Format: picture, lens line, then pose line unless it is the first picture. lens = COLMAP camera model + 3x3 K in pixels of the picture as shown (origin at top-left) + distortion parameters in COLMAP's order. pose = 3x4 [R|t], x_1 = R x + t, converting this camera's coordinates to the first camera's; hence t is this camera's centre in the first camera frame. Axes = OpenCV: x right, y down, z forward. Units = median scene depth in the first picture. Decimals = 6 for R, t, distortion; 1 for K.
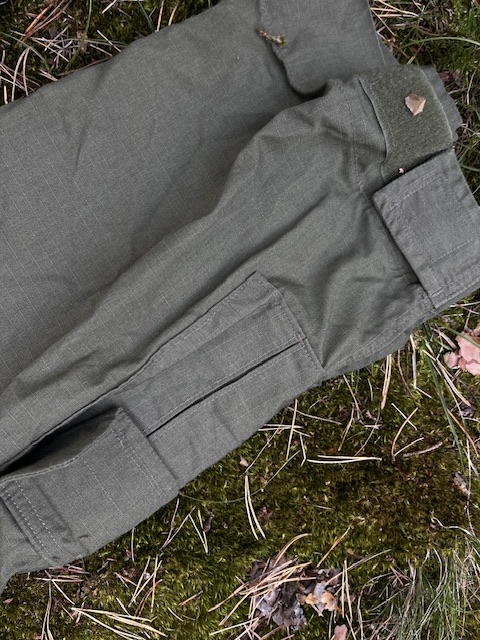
lens RADIAL K [[480.8, 0, 240.0], [0, 480.8, 319.3], [0, 0, 1]] dist [0.006828, 0.001527]
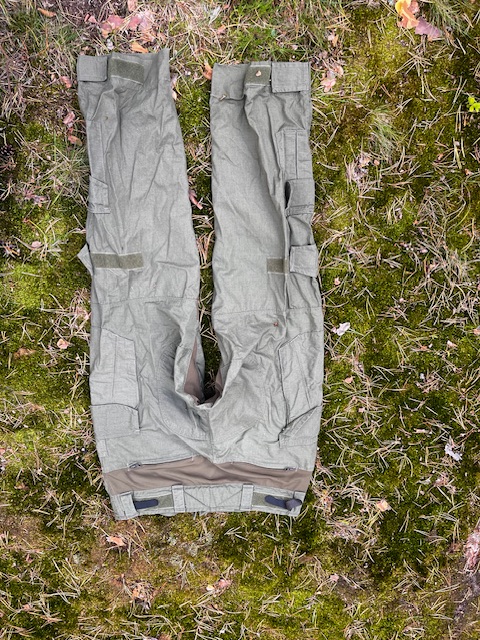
lens RADIAL K [[480.8, 0, 242.7], [0, 480.8, 322.2], [0, 0, 1]] dist [0.006828, 0.001527]
pose [[0.472114, -0.821985, -0.318511, -0.102442], [0.878277, 0.469640, 0.089824, 0.038574], [0.075751, -0.322148, 0.943654, -3.075030]]
